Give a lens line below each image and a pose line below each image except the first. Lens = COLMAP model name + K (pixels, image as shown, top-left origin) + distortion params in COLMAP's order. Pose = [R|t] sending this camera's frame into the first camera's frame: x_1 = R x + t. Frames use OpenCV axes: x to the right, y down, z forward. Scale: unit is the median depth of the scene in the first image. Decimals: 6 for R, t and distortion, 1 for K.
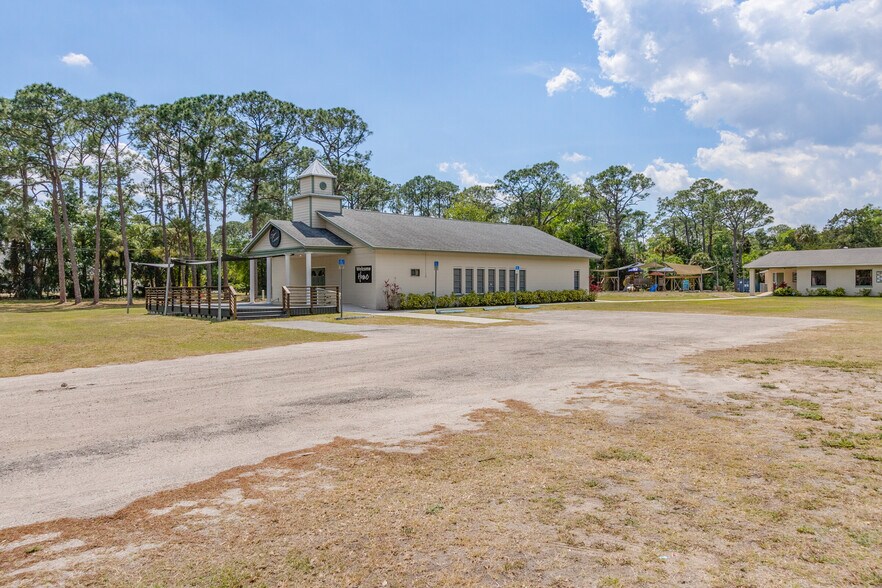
lens RADIAL K [[597.5, 0, 440.0], [0, 597.5, 299.7], [0, 0, 1]] dist [0.010838, -0.002748]
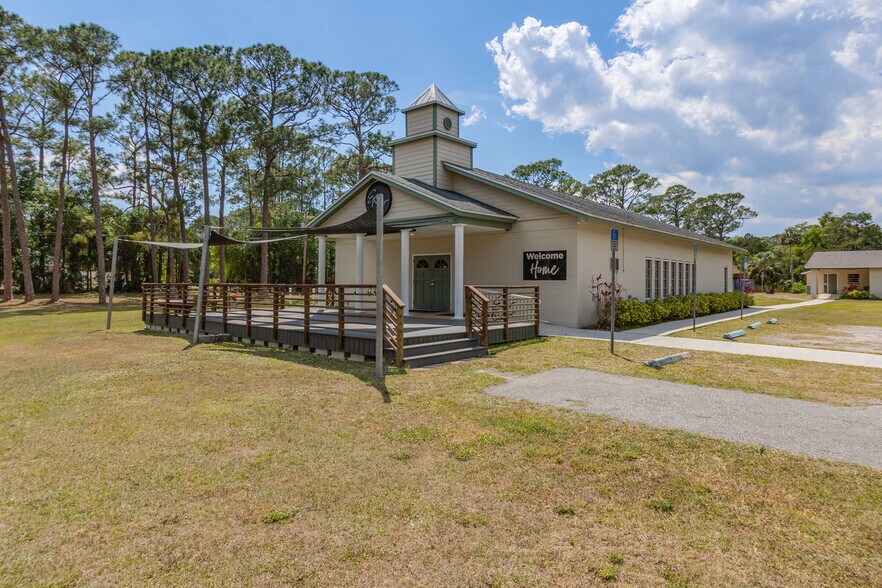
lens RADIAL K [[512.4, 0, 437.9], [0, 512.4, 275.1], [0, 0, 1]] dist [0.010211, -0.003287]
pose [[0.993522, 0.013468, 0.112839, -0.161052], [-0.009303, 0.999259, -0.037349, -0.007489], [-0.113258, 0.036057, 0.992911, 0.288862]]
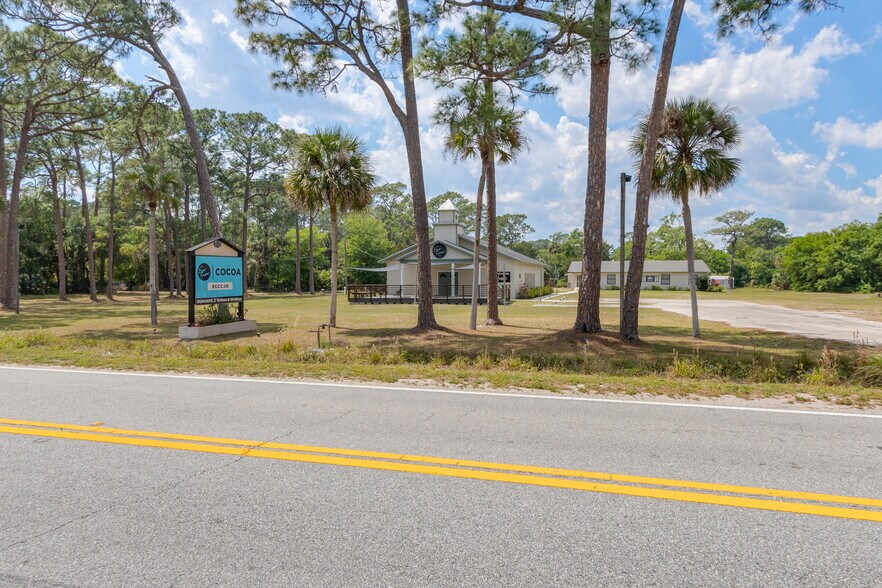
lens RADIAL K [[597.5, 0, 433.0], [0, 597.5, 287.6], [0, 0, 1]] dist [0.010838, -0.002748]
pose [[0.860886, -0.002229, 0.508792, -0.615346], [0.009678, 0.999881, -0.011993, 0.002058], [-0.508705, 0.015249, 0.860806, -0.157877]]
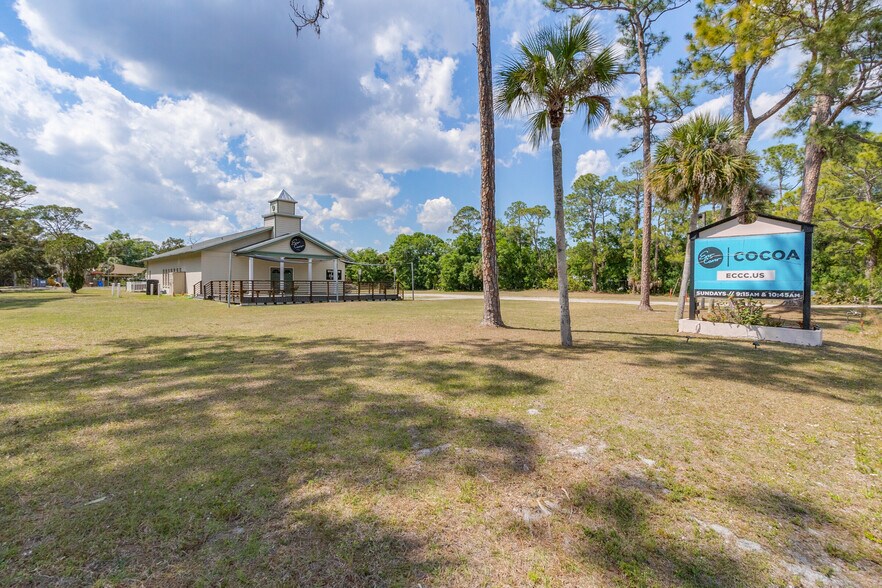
lens RADIAL K [[408.8, 0, 443.9], [0, 408.8, 294.6], [0, 0, 1]] dist [0.004686, 0.000259]
pose [[-0.063041, -0.020048, 0.997810, -0.723280], [0.016866, 0.999634, 0.021150, -0.003364], [-0.997868, 0.018162, -0.062680, 0.428500]]
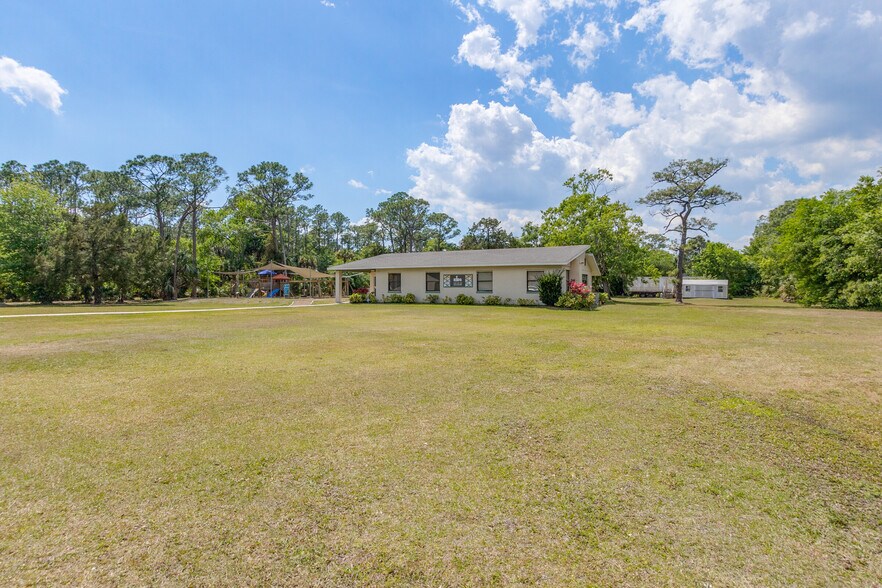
lens RADIAL K [[474.5, 0, 442.9], [0, 474.5, 291.5], [0, 0, 1]] dist [0.001653, 0.000120]
pose [[0.948060, 0.002729, 0.318079, 0.476189], [0.003865, 0.999791, -0.020099, -0.008358], [-0.318067, 0.020284, 0.947851, 0.324649]]
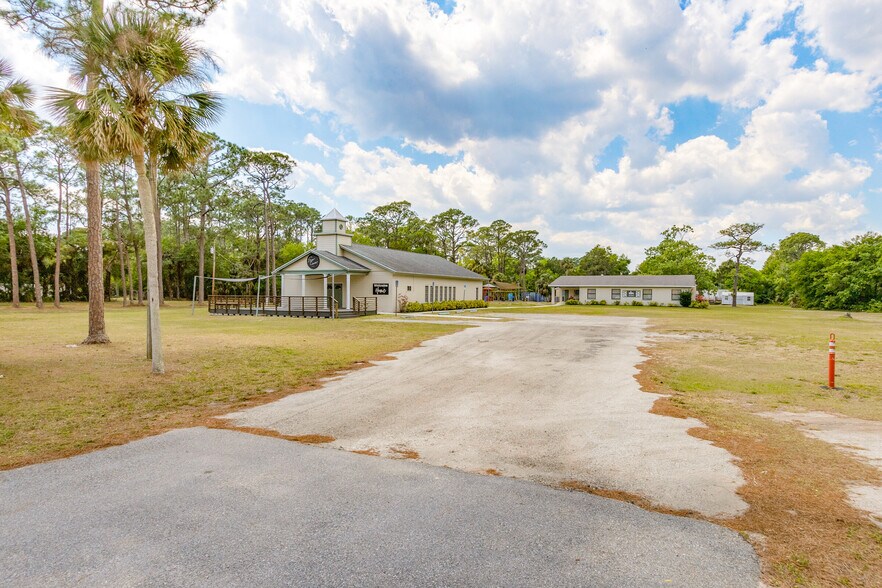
lens RADIAL K [[525.7, 0, 438.7], [0, 525.7, 306.4], [0, 0, 1]] dist [0.012678, -0.004145]
pose [[0.930313, 0.005055, 0.366733, -0.269381], [-0.005309, 0.999986, -0.000316, 0.000736], [-0.366729, -0.001653, 0.930326, -0.166618]]
